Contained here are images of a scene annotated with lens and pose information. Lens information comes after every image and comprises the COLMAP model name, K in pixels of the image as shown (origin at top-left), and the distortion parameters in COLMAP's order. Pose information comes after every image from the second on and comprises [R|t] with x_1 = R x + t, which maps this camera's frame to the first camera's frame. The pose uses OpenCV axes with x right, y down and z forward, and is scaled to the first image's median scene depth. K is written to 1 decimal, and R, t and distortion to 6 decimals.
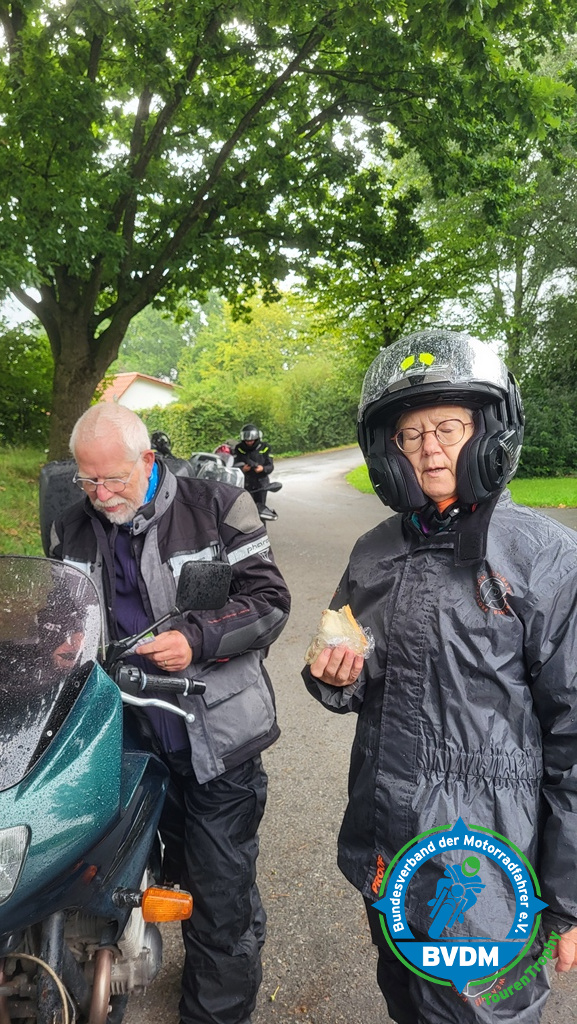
lens RADIAL K [[812.7, 0, 288.5], [0, 812.7, 512.0], [0, 0, 1]] dist [0.038396, 0.006169]
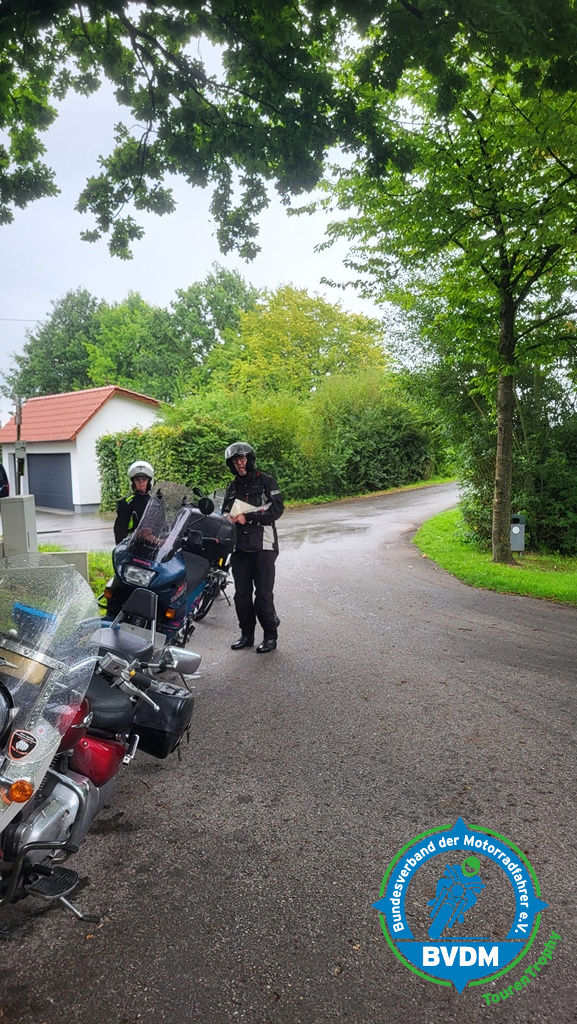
lens RADIAL K [[793.1, 0, 288.5], [0, 793.1, 512.0], [0, 0, 1]] dist [0.061214, 0.001236]
pose [[0.999366, 0.014606, -0.032459, -0.005162], [-0.016130, 0.998755, -0.047201, -0.035478], [0.031729, 0.047694, 0.998358, 0.404376]]
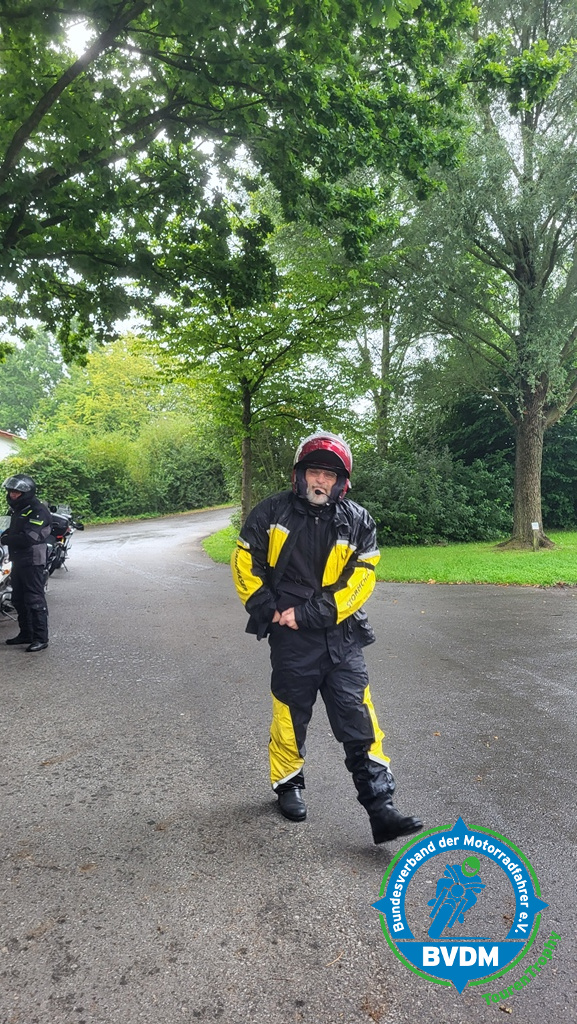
lens RADIAL K [[799.3, 0, 307.7], [0, 799.3, 501.1], [0, 0, 1]] dist [0.056950, -0.000393]
pose [[0.985140, 0.019287, 0.170670, 0.034662], [-0.004223, 0.996095, -0.088191, -0.011209], [-0.171704, 0.086160, 0.981374, 0.108294]]
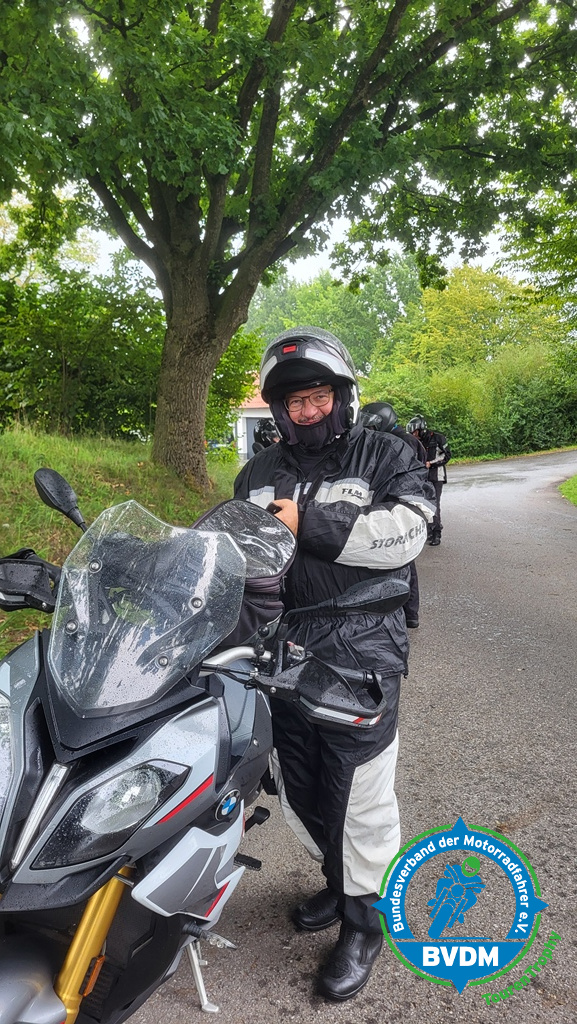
lens RADIAL K [[793.1, 0, 288.5], [0, 793.1, 512.0], [0, 0, 1]] dist [0.061214, 0.001236]
pose [[0.969155, 0.047821, -0.241768, 0.003441], [-0.046858, 0.998854, 0.009736, -0.015080], [0.241957, 0.001893, 0.970285, 0.179678]]
